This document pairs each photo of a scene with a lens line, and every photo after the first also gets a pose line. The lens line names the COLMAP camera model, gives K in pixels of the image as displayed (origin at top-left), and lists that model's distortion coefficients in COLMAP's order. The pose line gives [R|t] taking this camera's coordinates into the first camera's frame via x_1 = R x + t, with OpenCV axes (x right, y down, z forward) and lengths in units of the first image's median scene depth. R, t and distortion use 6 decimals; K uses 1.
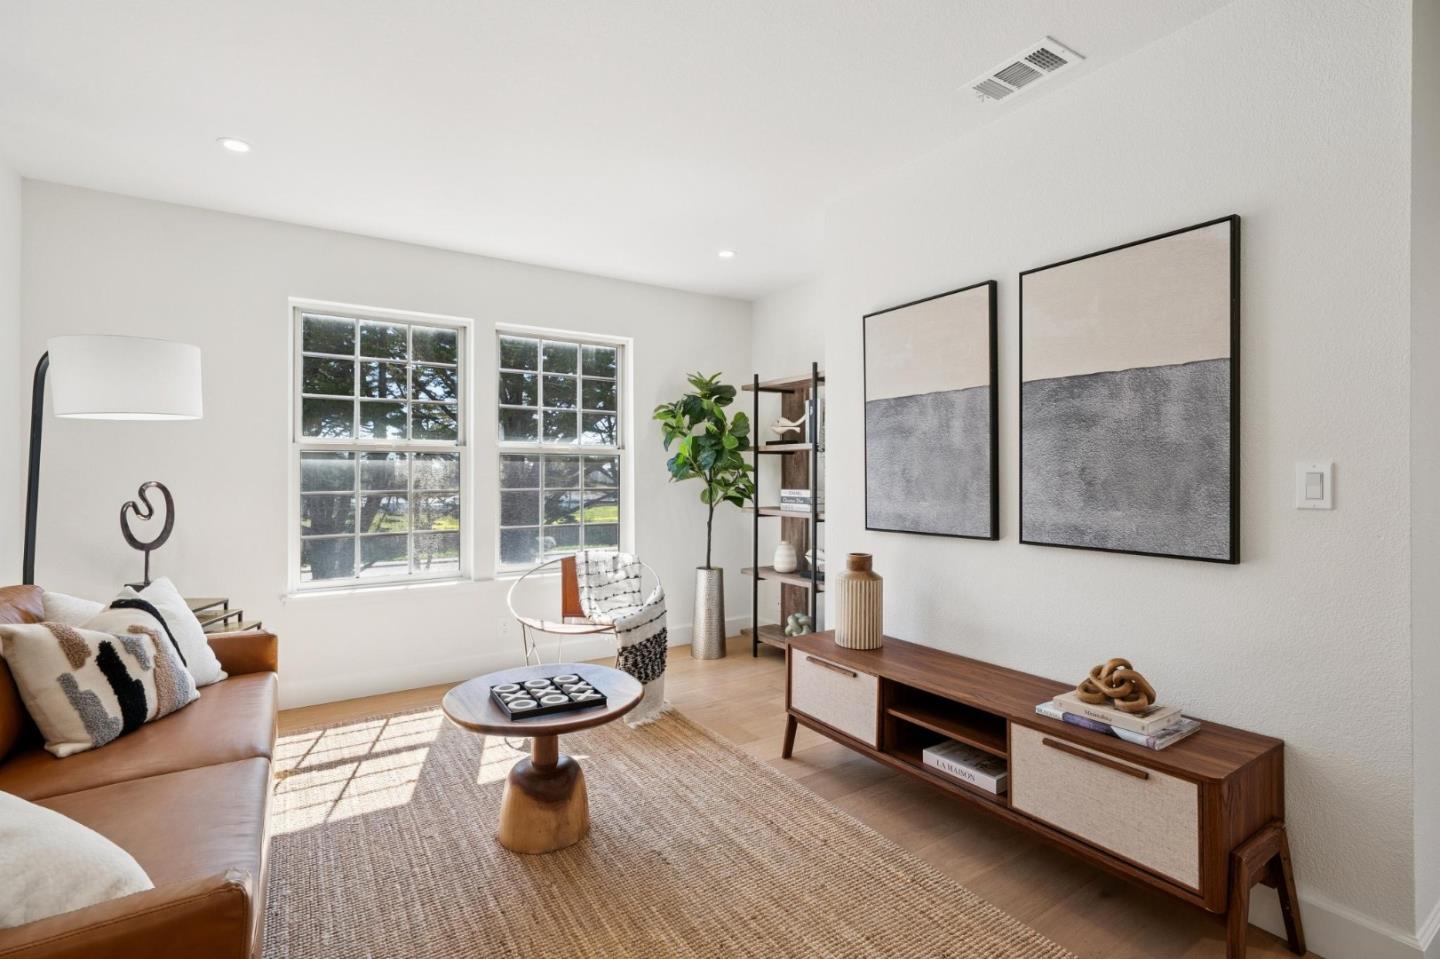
lens RADIAL K [[653.5, 0, 718.3], [0, 653.5, 471.9], [0, 0, 1]] dist [-0.000734, 0.000261]
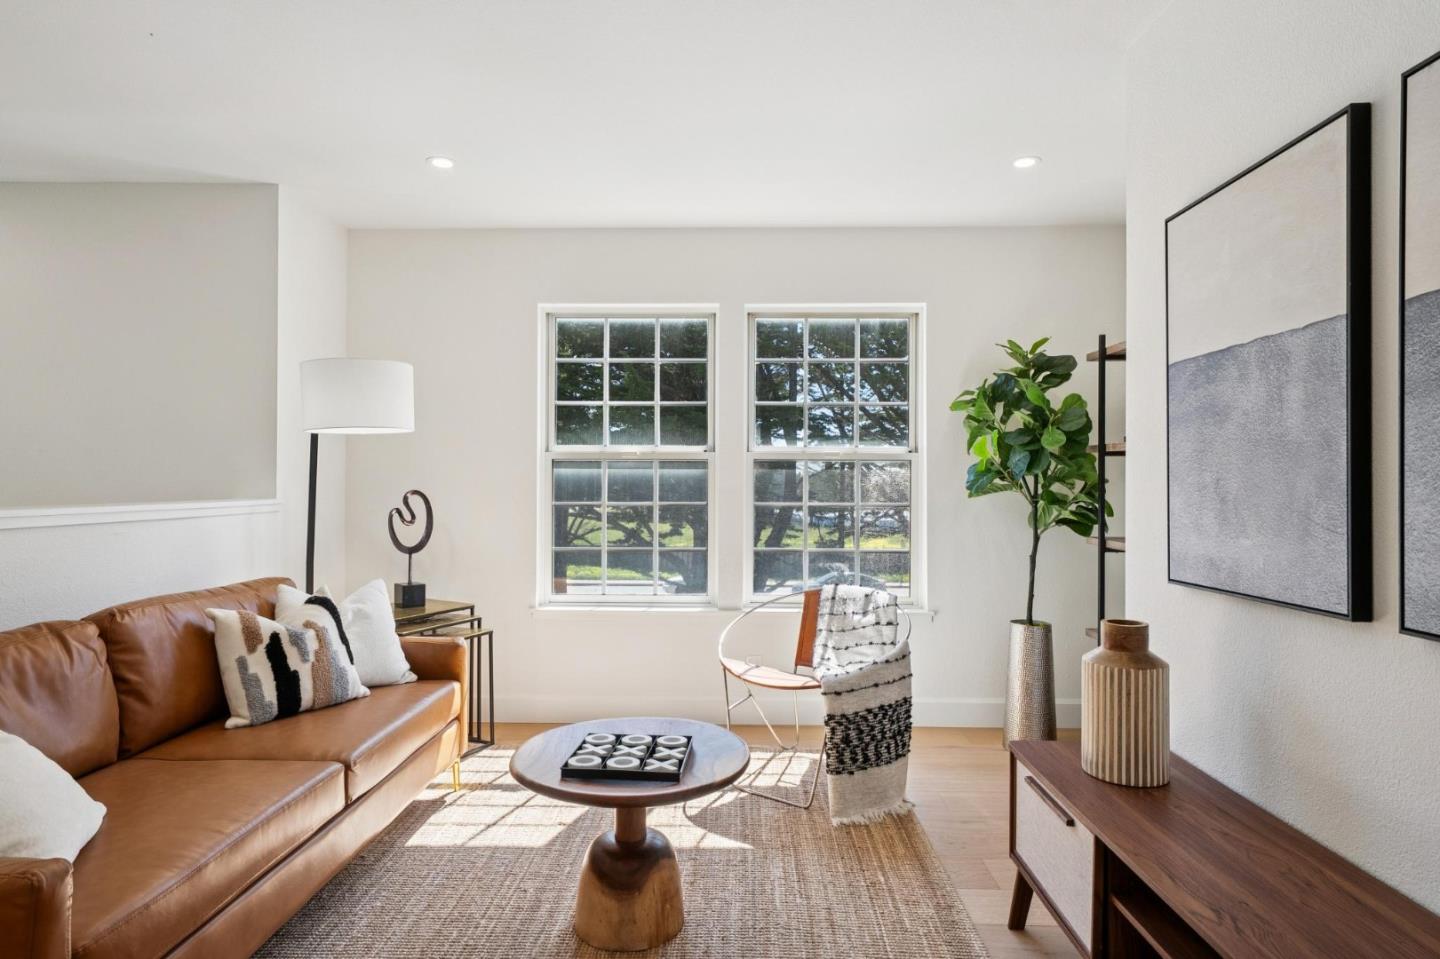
lens RADIAL K [[806.9, 0, 720.0], [0, 806.9, 479.5], [0, 0, 1]] dist [0.014109, 0.001004]
pose [[0.831097, 0.001082, -0.556126, 0.300317], [-0.003225, 0.999991, -0.002874, -0.000480], [0.556118, 0.004182, 0.831093, 0.170685]]
